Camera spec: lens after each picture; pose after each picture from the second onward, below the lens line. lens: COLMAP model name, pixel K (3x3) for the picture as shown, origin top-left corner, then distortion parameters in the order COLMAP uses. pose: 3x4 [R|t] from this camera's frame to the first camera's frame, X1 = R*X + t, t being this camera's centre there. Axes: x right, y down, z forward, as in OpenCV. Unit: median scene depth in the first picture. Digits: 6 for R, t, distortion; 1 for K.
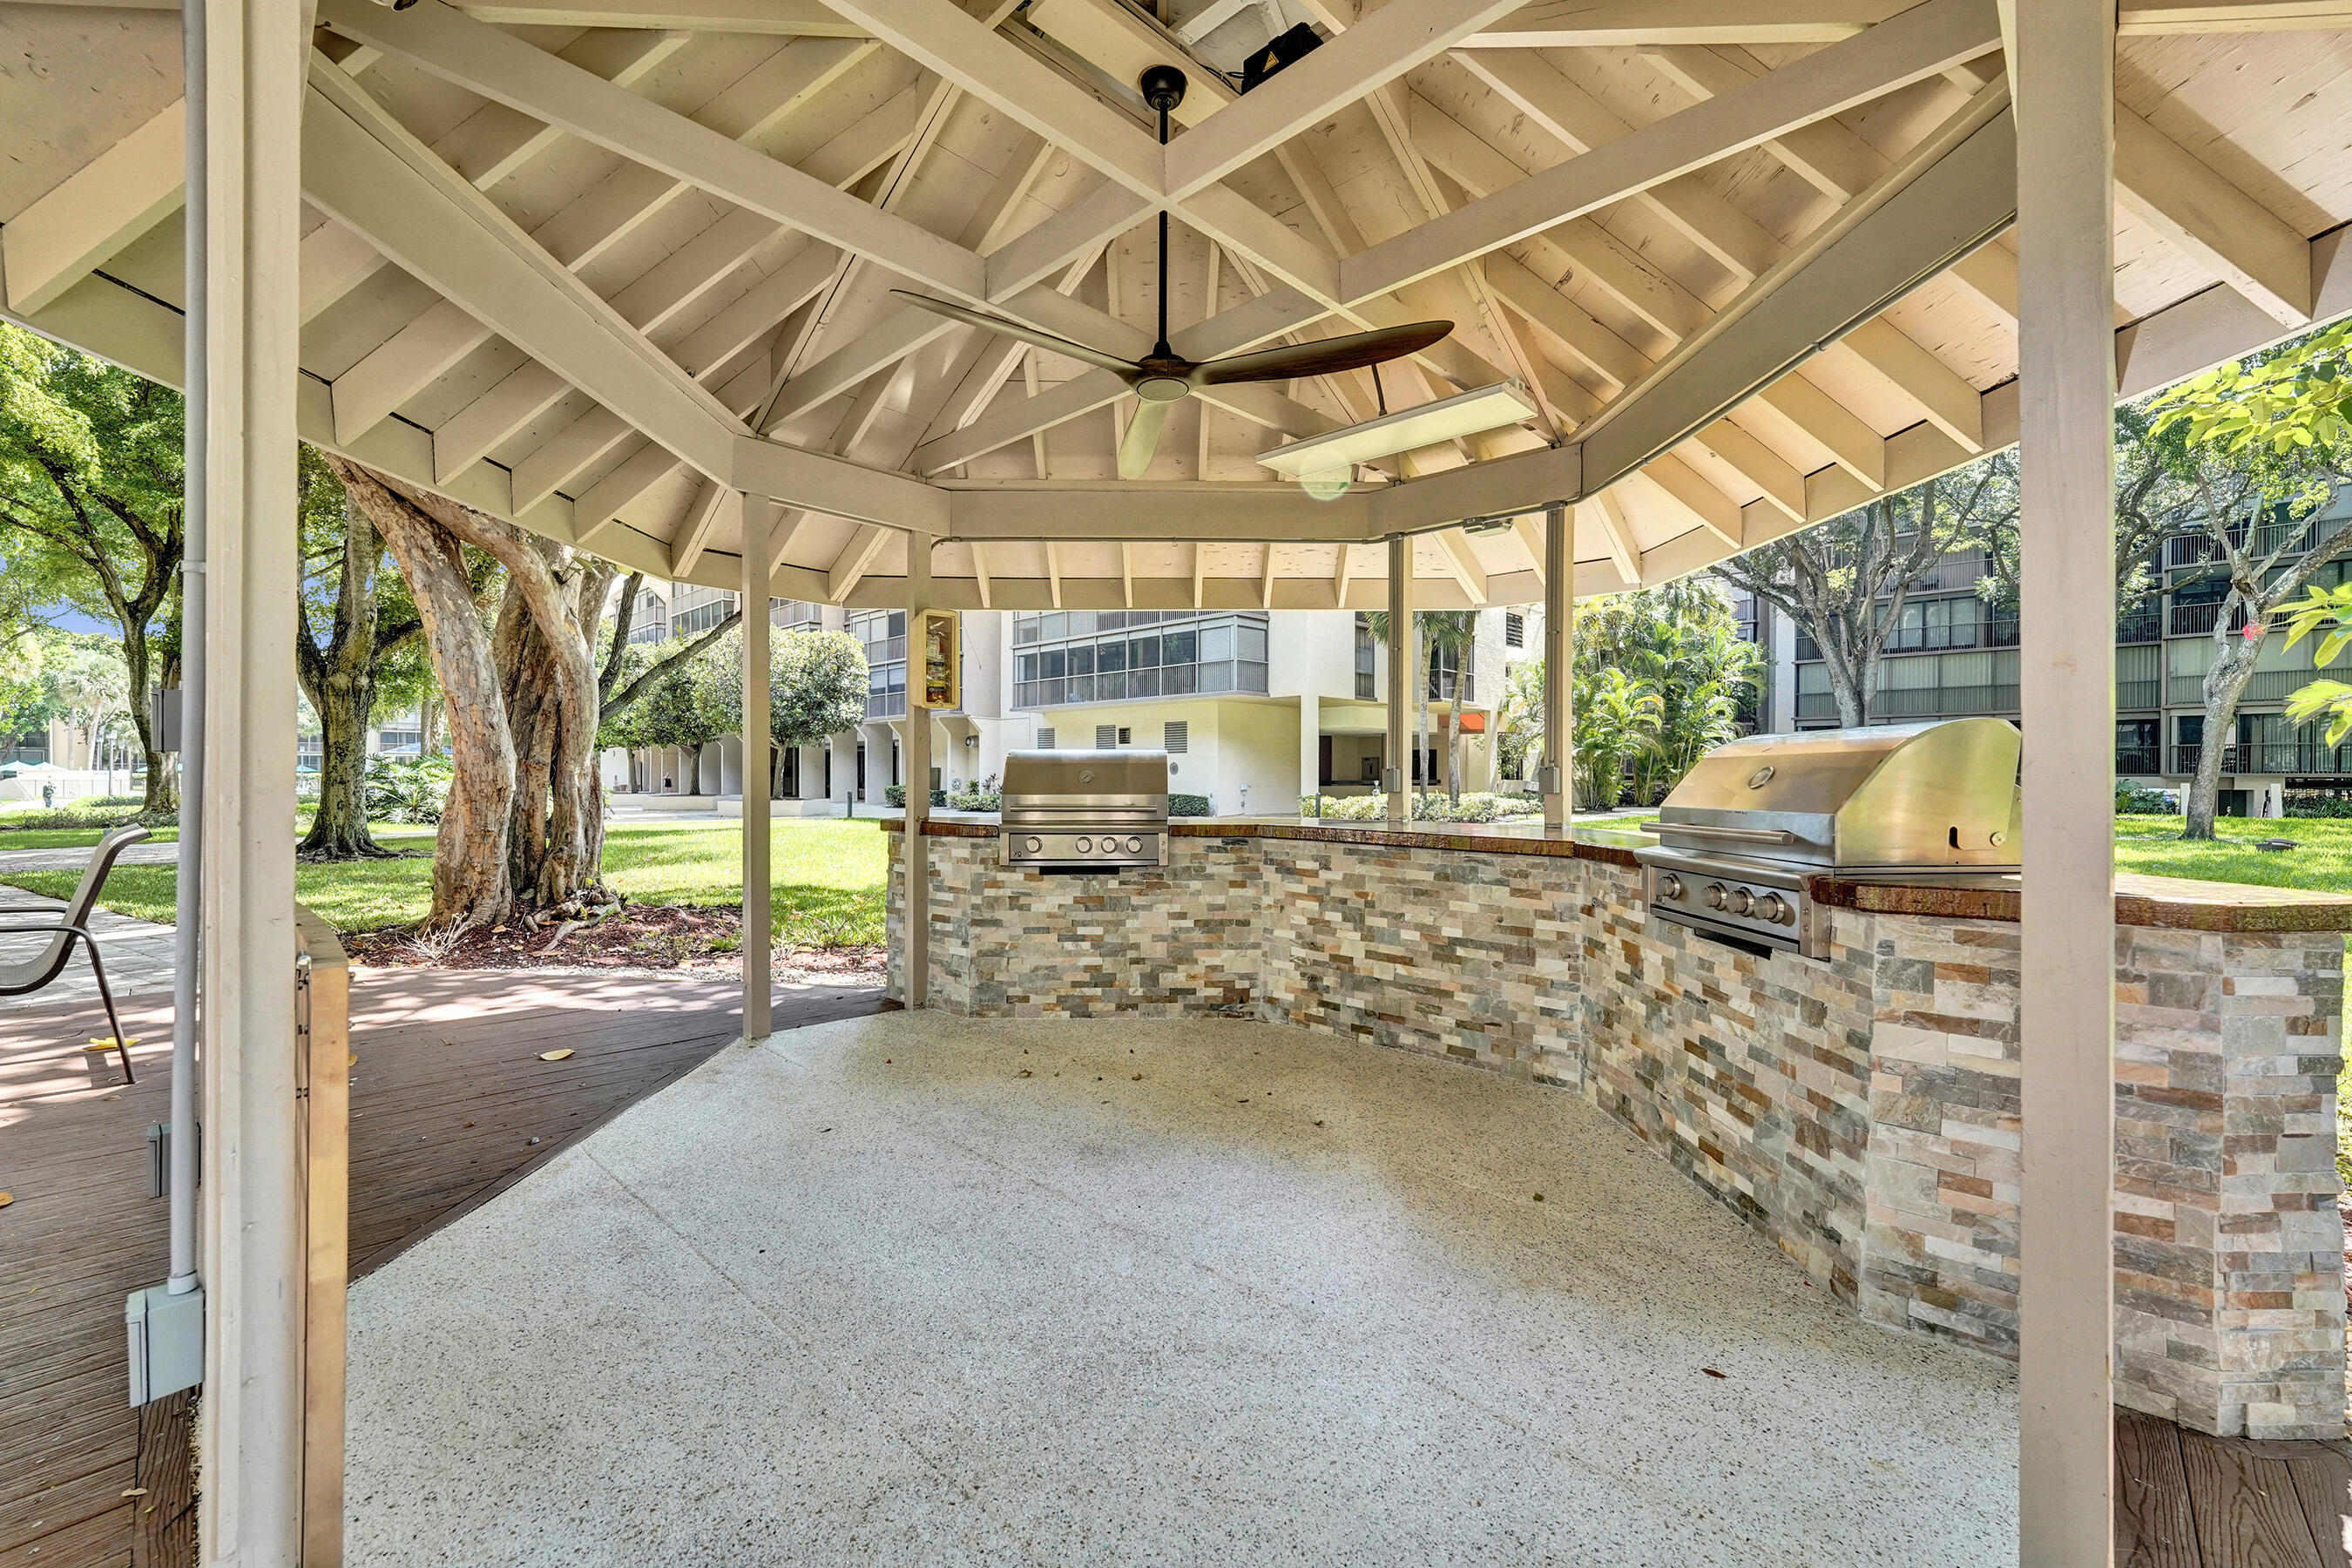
lens RADIAL K [[971.3, 0, 1169.3], [0, 971.3, 778.3], [0, 0, 1]] dist [0.000547, -0.014160]
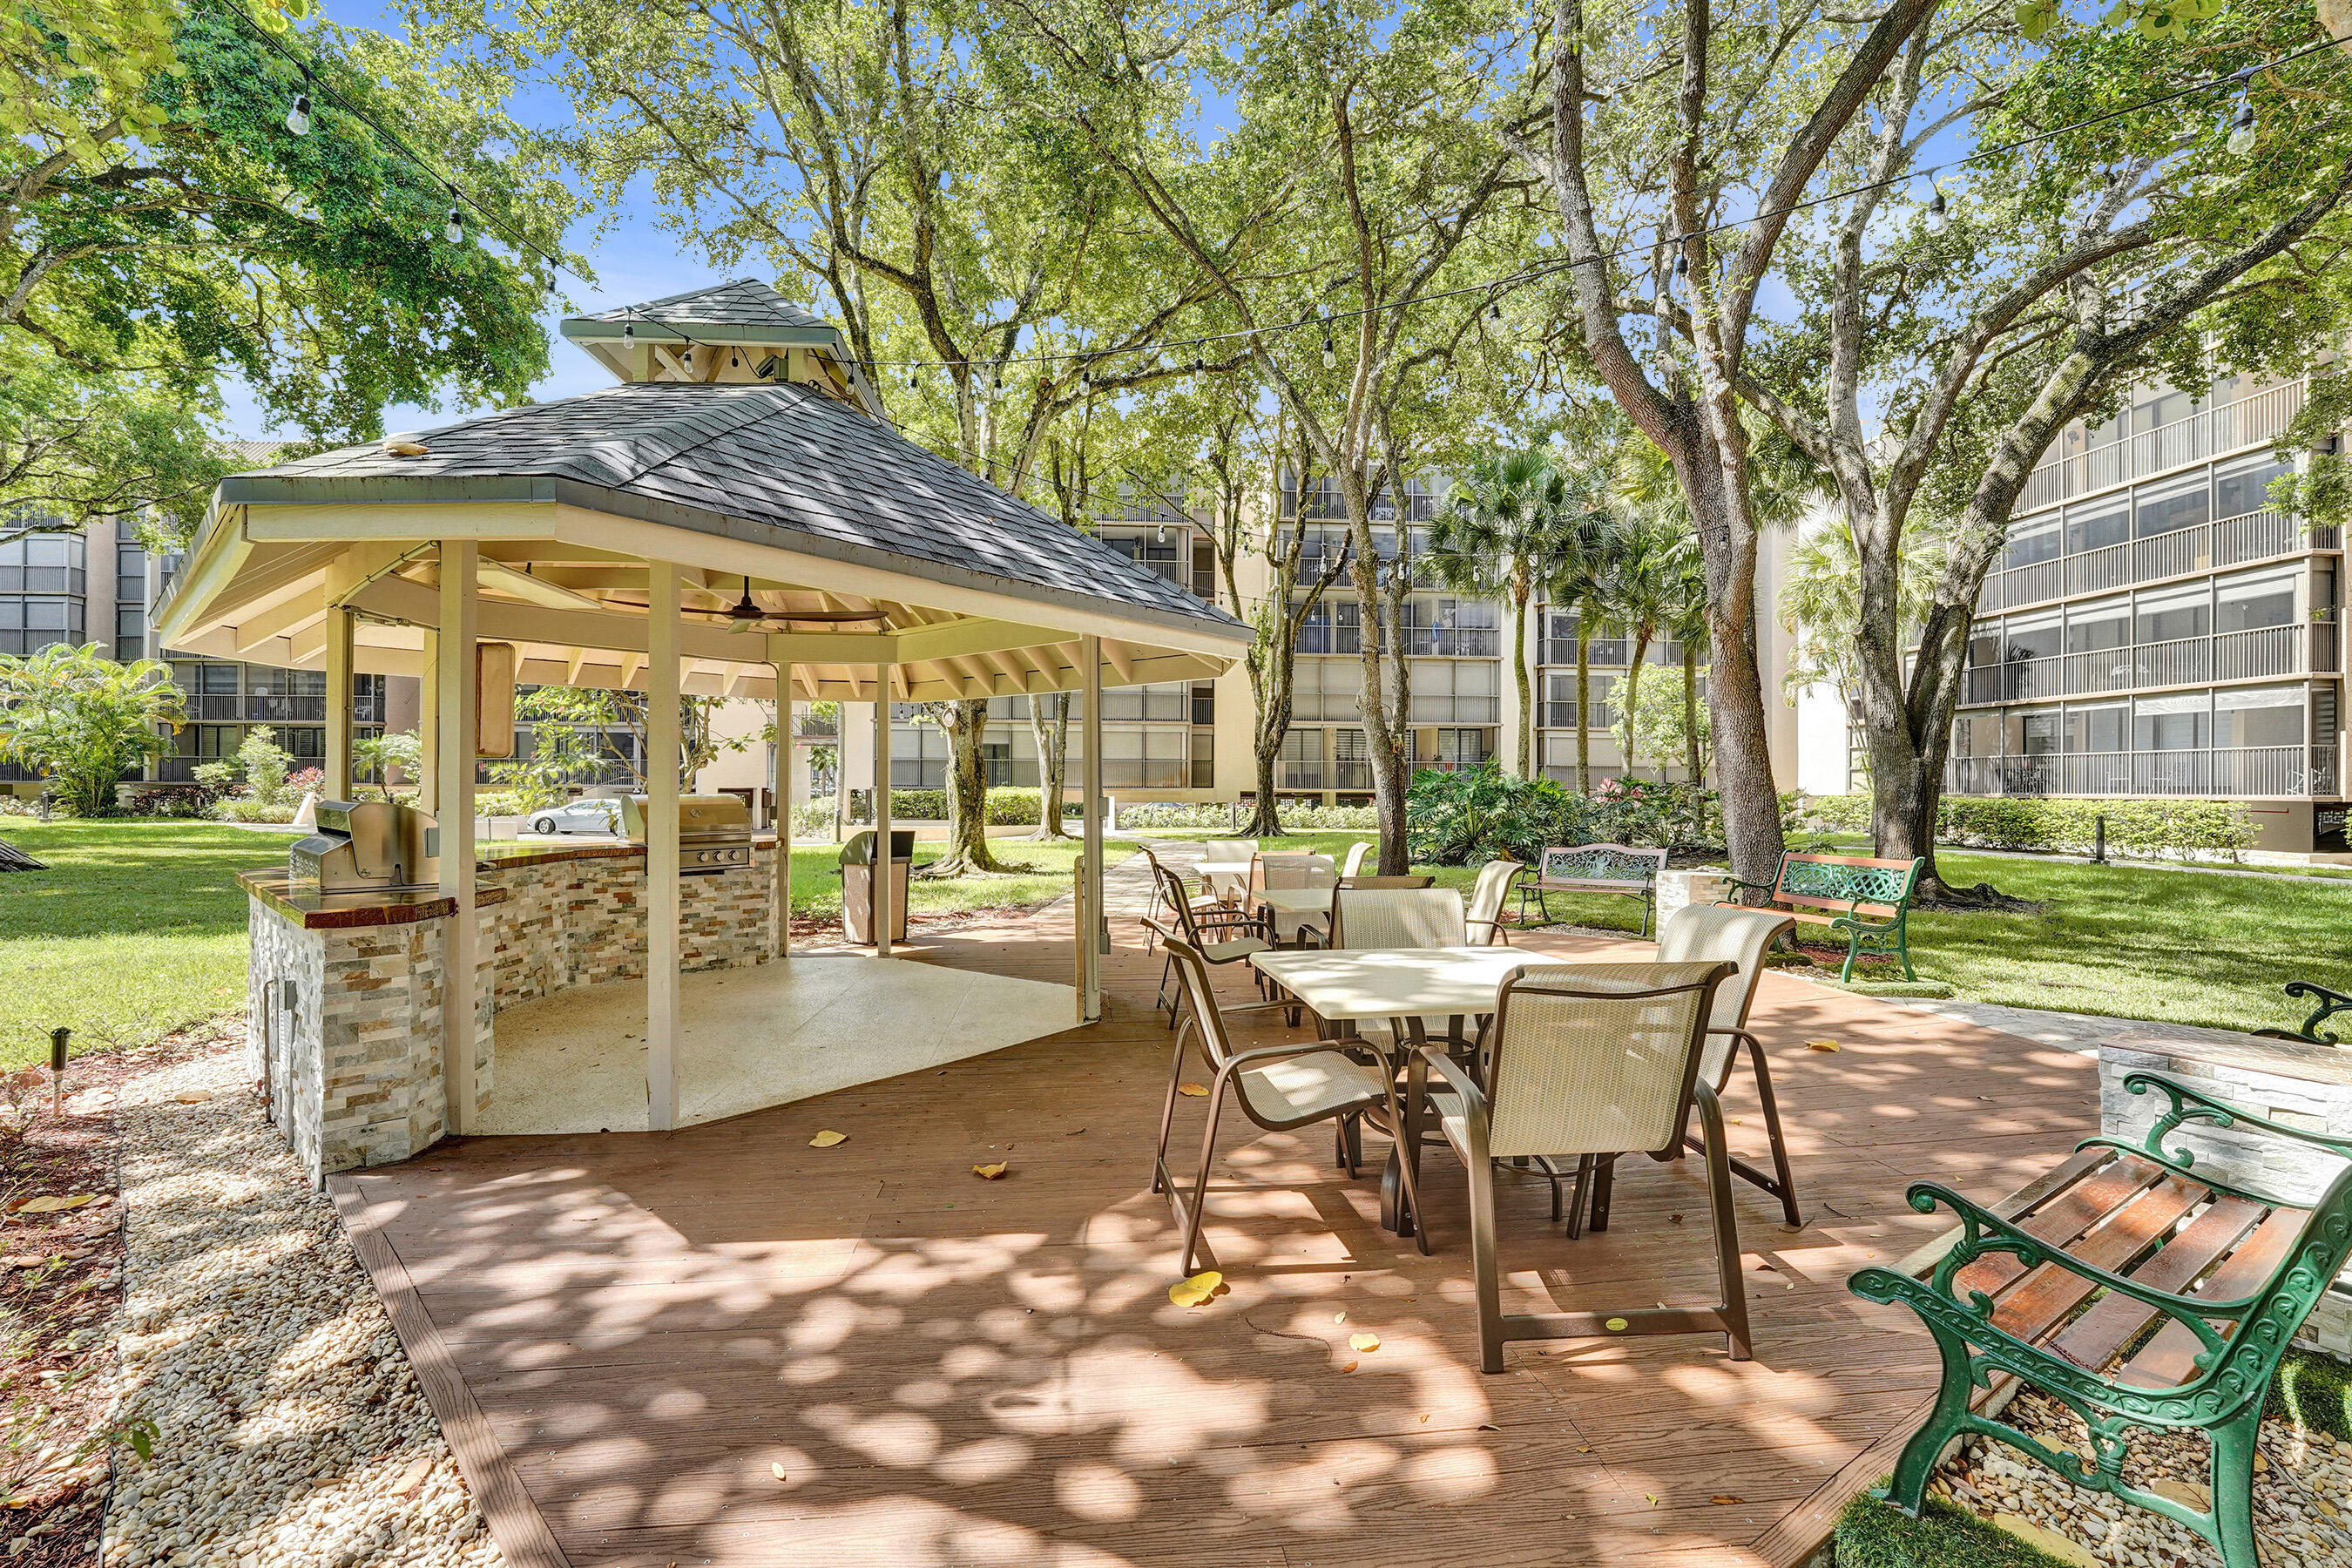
lens RADIAL K [[971.3, 0, 1169.3], [0, 971.3, 778.3], [0, 0, 1]] dist [0.000547, -0.014160]
pose [[-0.739575, 0.001313, 0.673073, -2.211047], [-0.000739, 0.999996, -0.002762, -0.092565], [-0.673074, -0.002540, -0.739571, 2.110232]]
